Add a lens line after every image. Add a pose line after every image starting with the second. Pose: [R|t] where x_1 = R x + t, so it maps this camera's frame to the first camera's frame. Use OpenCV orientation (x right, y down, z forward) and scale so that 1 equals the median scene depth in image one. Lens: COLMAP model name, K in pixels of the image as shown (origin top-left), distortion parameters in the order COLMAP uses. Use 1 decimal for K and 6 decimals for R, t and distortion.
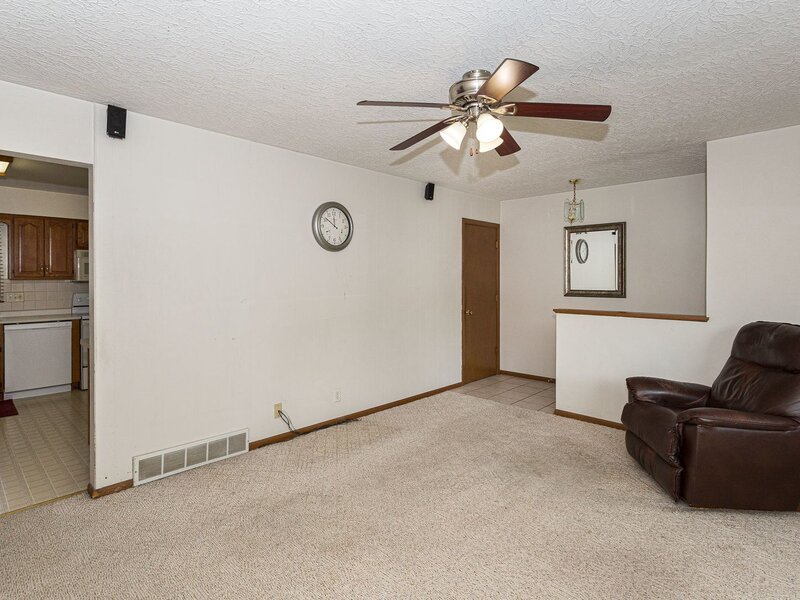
lens RADIAL K [[440.6, 0, 388.4], [0, 440.6, 286.7], [0, 0, 1]] dist [-0.000293, 0.001138]
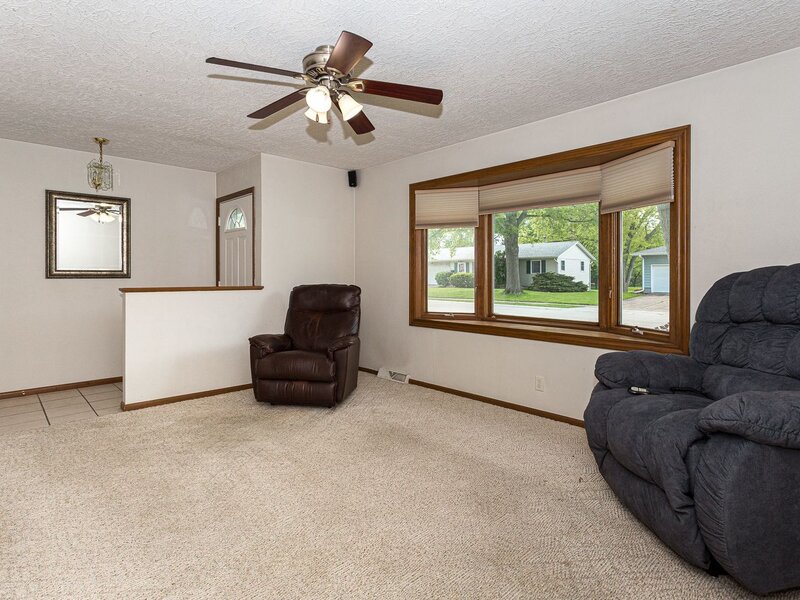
lens RADIAL K [[440.6, 0, 408.2], [0, 440.6, 297.1], [0, 0, 1]] dist [-0.000293, 0.001138]
pose [[0.037336, -0.054427, 0.997820, -0.581399], [0.027713, 0.998188, 0.053410, 0.046061], [-0.998918, 0.025658, 0.038777, 0.523066]]
